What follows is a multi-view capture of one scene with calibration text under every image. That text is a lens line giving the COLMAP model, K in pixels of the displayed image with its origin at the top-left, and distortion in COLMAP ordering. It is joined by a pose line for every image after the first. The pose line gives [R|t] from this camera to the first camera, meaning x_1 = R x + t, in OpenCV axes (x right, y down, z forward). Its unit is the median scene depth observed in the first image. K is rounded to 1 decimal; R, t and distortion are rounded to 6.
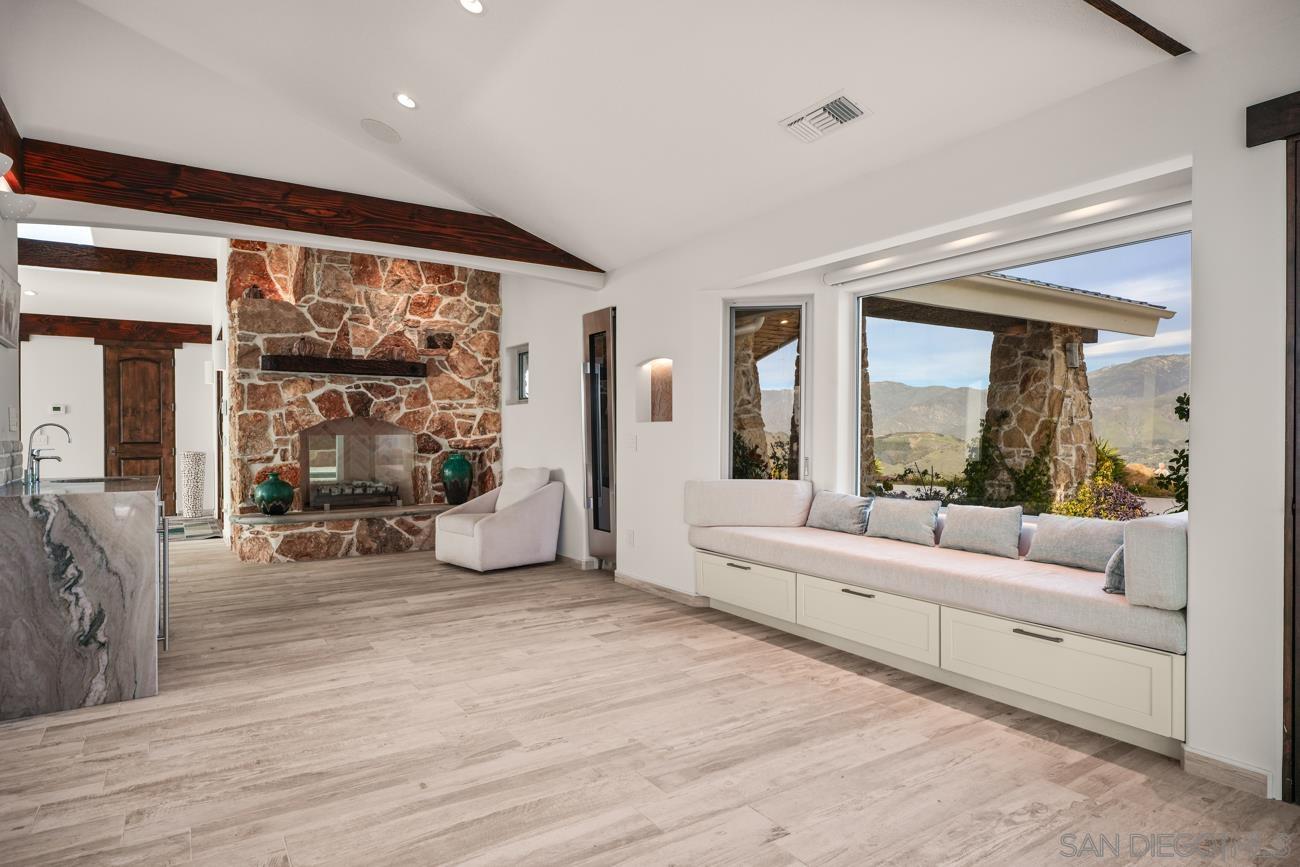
lens RADIAL K [[754.1, 0, 655.1], [0, 754.1, 438.4], [0, 0, 1]] dist [-0.000171, -0.001726]
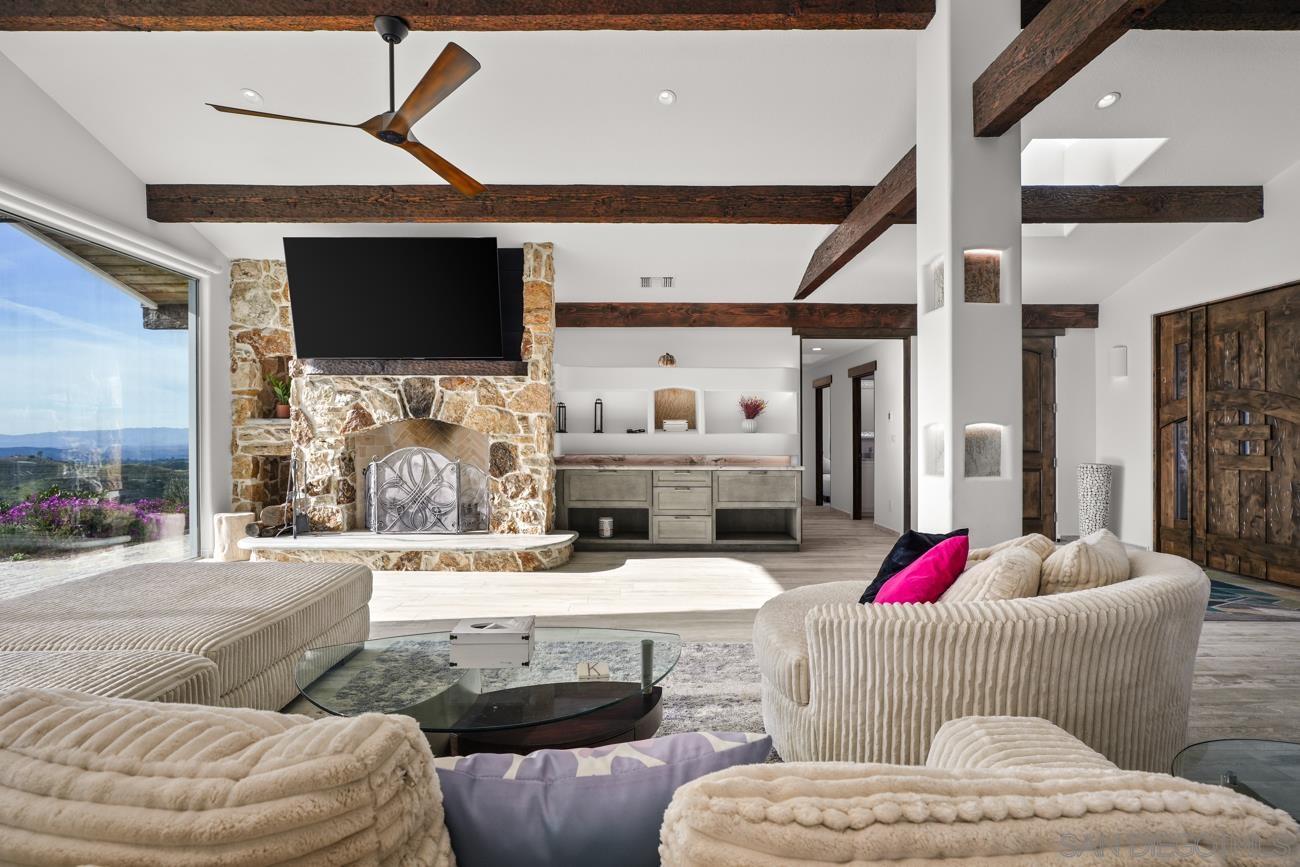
lens RADIAL K [[578.9, 0, 632.0], [0, 578.9, 437.9], [0, 0, 1]] dist [-0.004982, 0.002732]
pose [[0.843144, 0.010888, -0.537578, -0.949782], [-0.010113, 0.999939, 0.004391, -0.009970], [0.537593, 0.001734, 0.843203, 0.314501]]
